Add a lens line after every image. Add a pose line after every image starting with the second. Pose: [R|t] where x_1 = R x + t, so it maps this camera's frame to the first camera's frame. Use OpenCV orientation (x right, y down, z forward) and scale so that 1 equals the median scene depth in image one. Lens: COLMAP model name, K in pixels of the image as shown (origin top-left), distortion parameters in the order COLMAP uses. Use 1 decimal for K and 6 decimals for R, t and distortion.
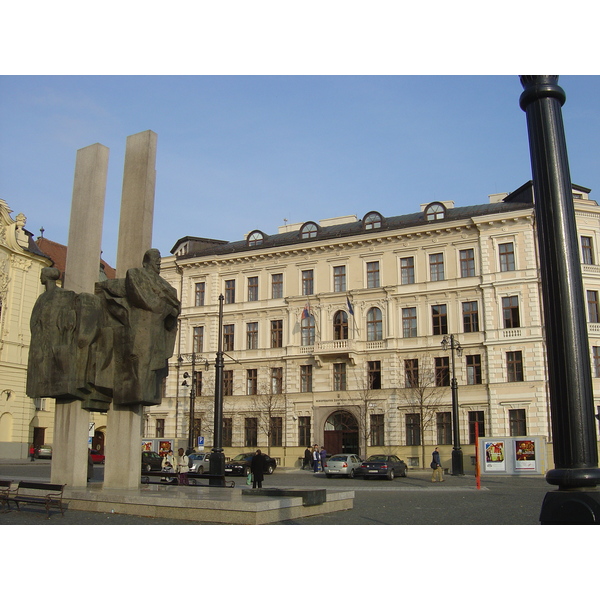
lens RADIAL K [[646.1, 0, 300.0], [0, 646.1, 300.0], [0, 0, 1]] dist [-0.150615, 0.013735]
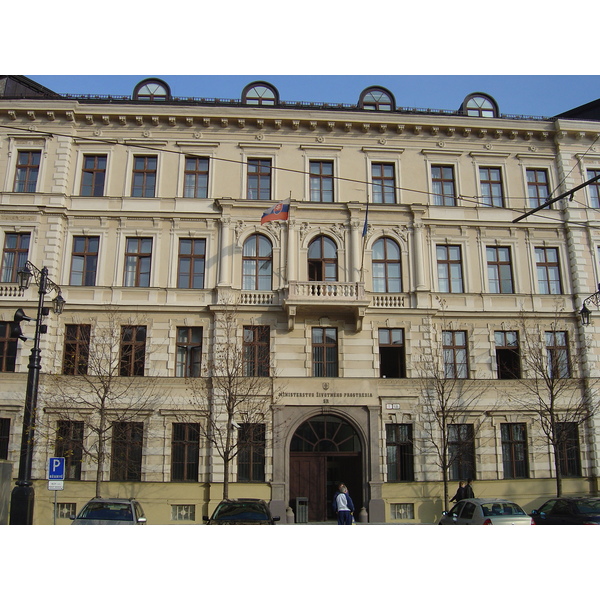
lens RADIAL K [[646.1, 0, 300.0], [0, 646.1, 300.0], [0, 0, 1]] dist [-0.150615, 0.013735]
pose [[0.866884, 0.129260, 0.481460, -0.221546], [-0.112167, 0.991609, -0.064261, 0.113438], [-0.485727, 0.001703, 0.874109, 0.540530]]
